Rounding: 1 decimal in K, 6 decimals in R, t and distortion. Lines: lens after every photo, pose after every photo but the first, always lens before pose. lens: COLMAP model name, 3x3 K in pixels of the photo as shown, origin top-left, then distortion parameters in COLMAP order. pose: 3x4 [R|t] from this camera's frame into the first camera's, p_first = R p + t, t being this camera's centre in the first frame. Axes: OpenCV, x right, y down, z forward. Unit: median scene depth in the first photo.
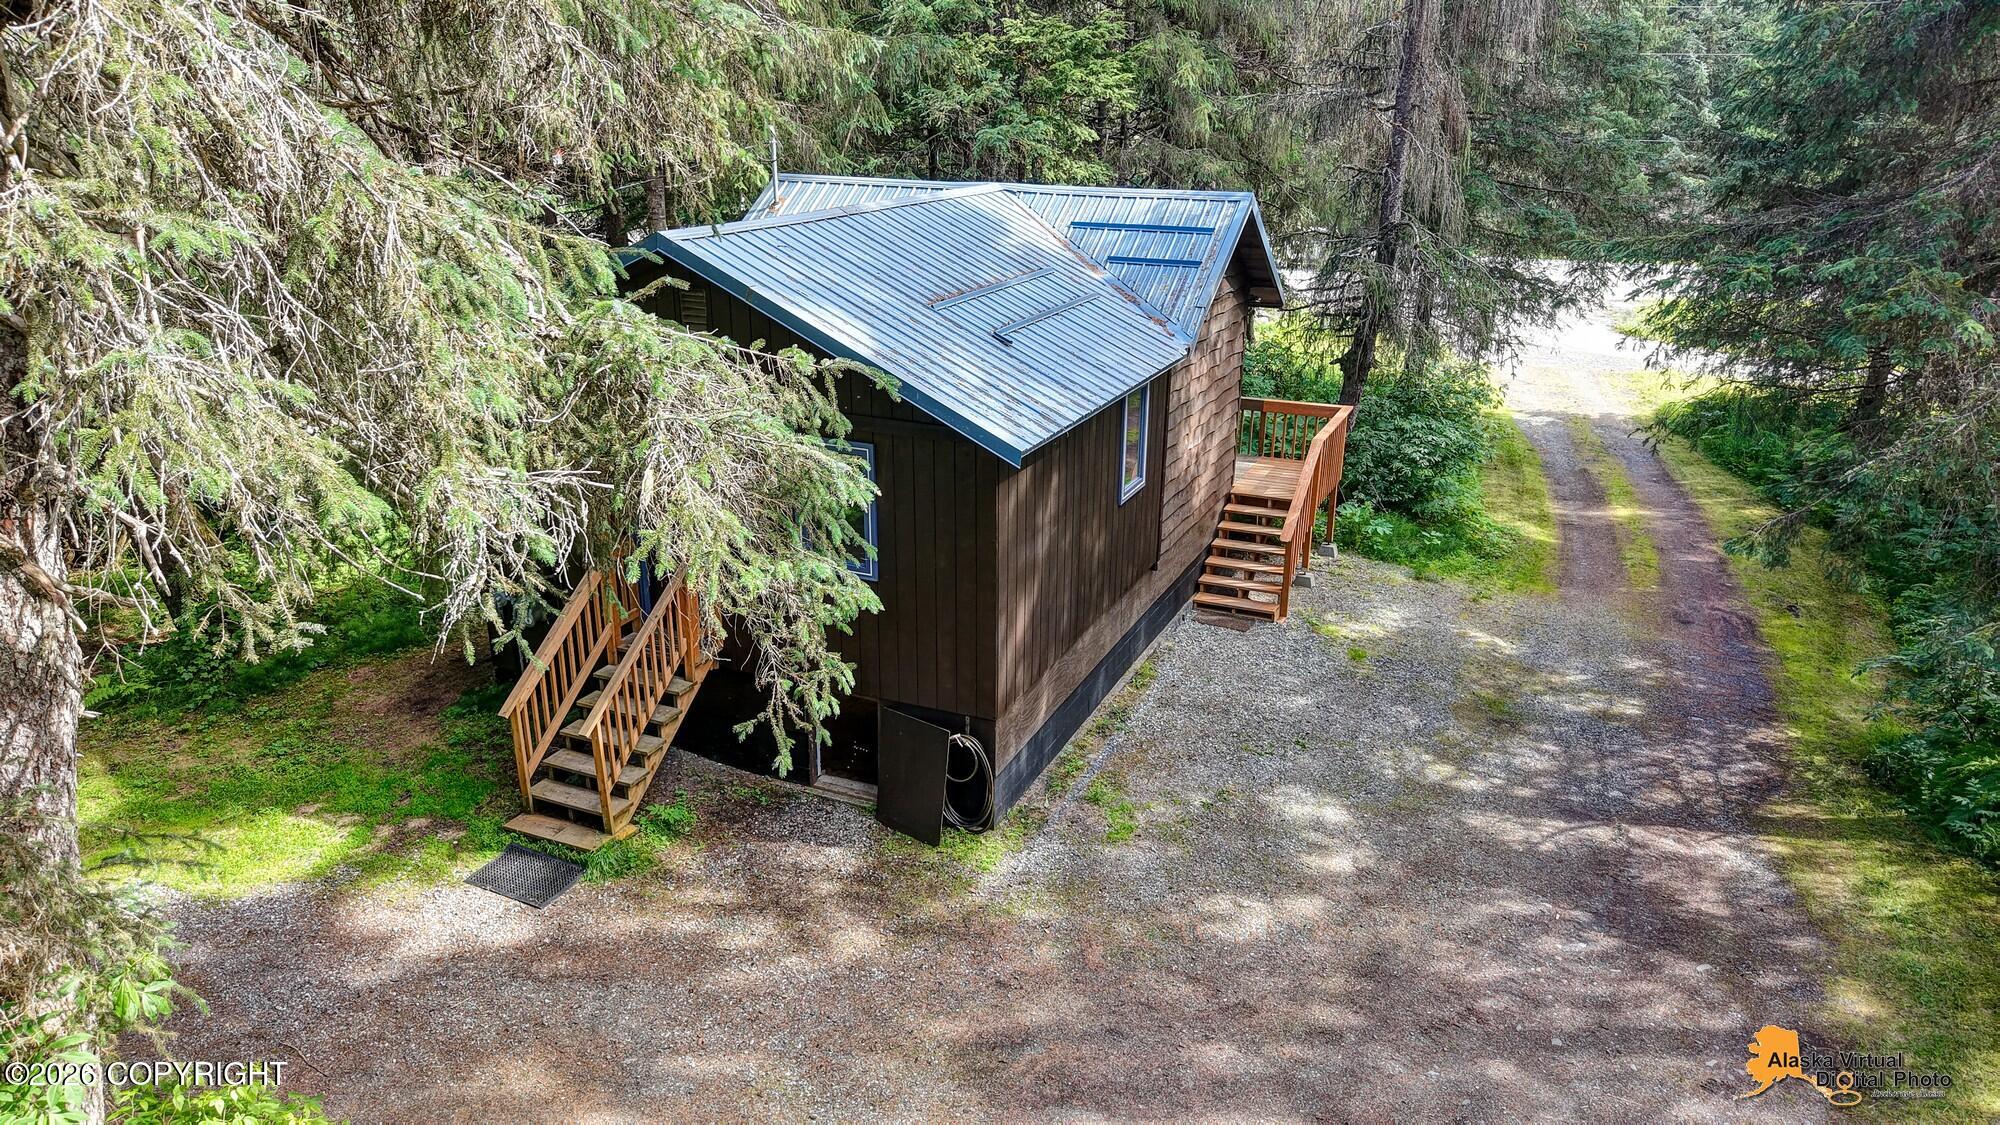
lens RADIAL K [[1339.2, 0, 1000.0], [0, 1339.2, 562.5], [0, 0, 1]] dist [0.010158, 0.000671]
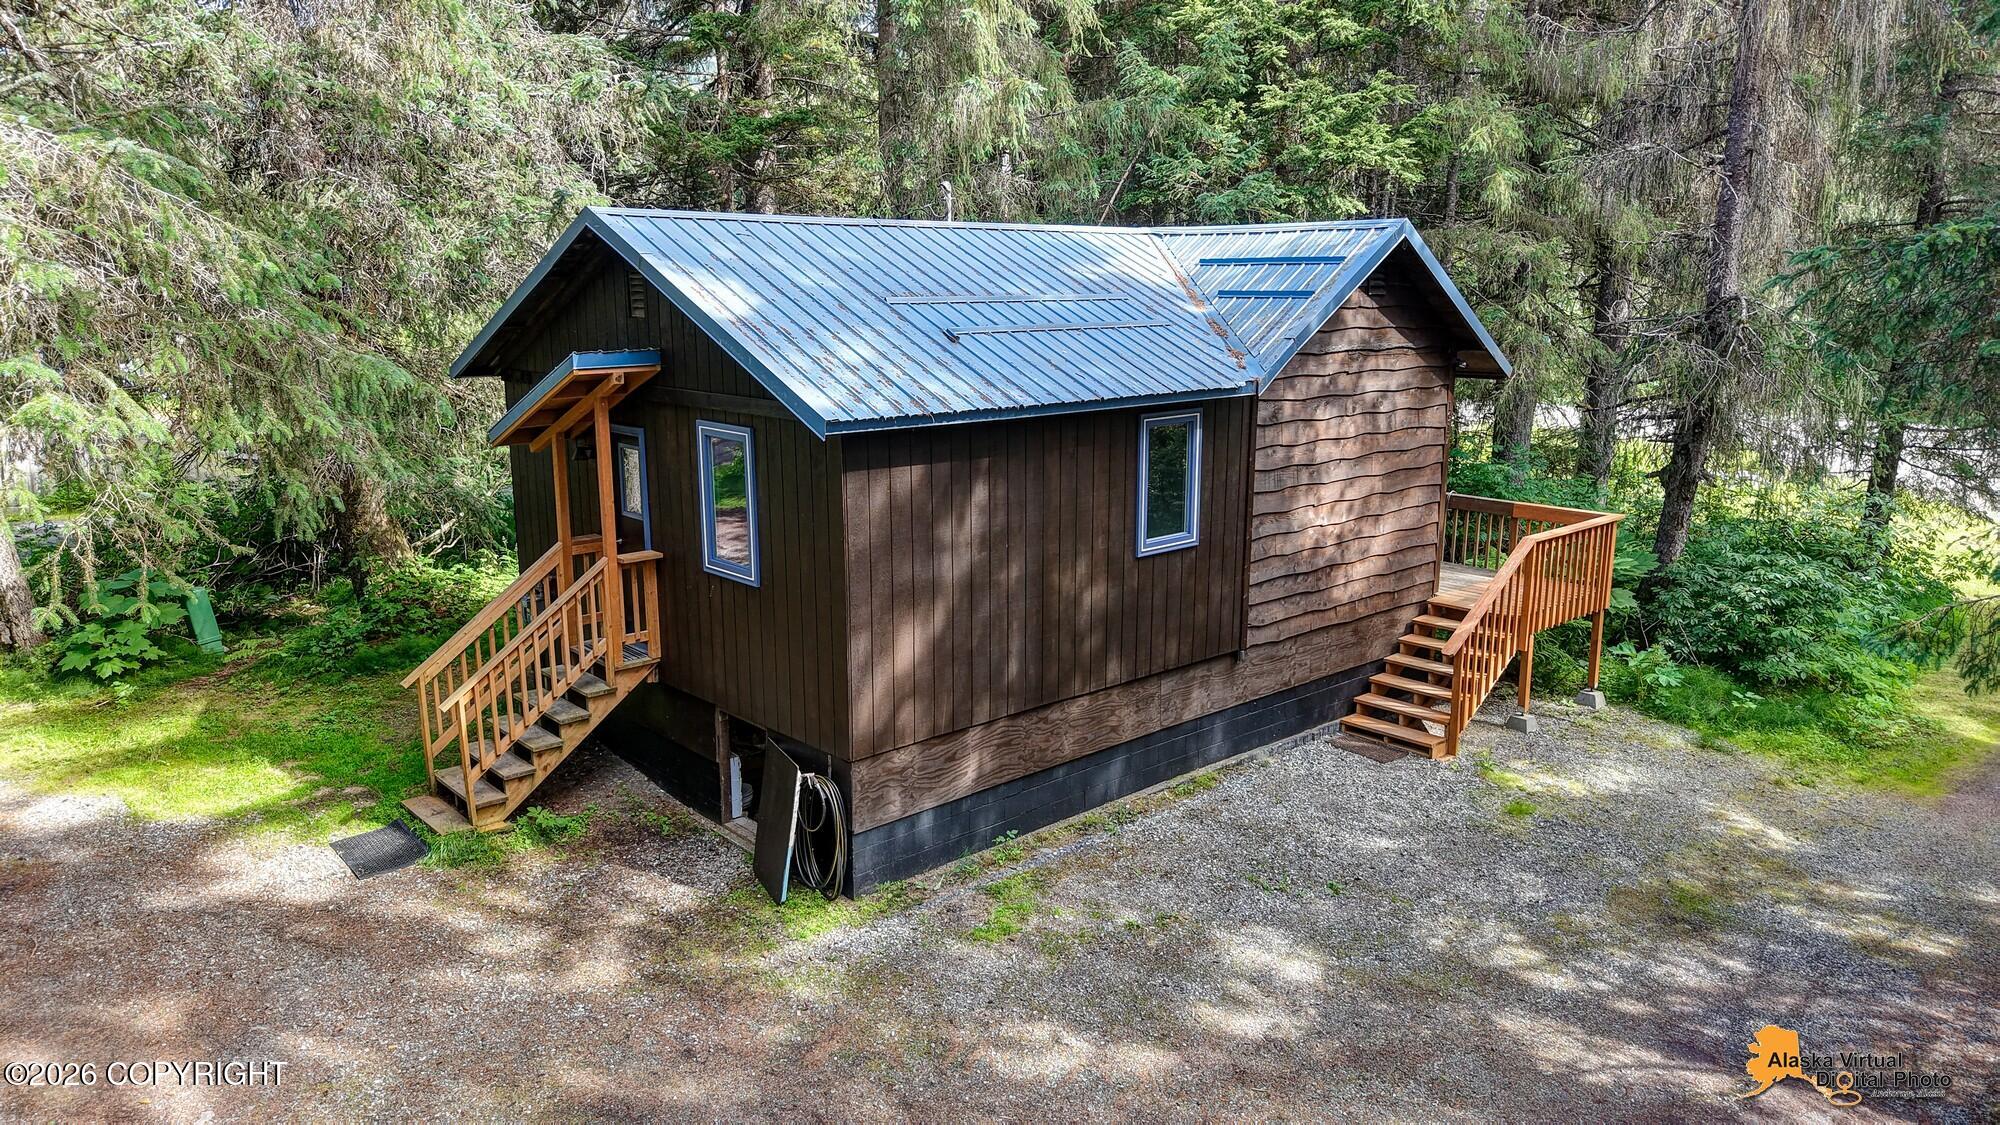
lens RADIAL K [[1344.5, 0, 1000.0], [0, 1344.5, 562.5], [0, 0, 1]] dist [-0.000146, 0.001343]
pose [[0.913770, 0.076340, -0.398994, 0.311038], [-0.130414, 0.985322, -0.110147, 0.057109], [0.384729, 0.152684, 0.910314, 0.187355]]
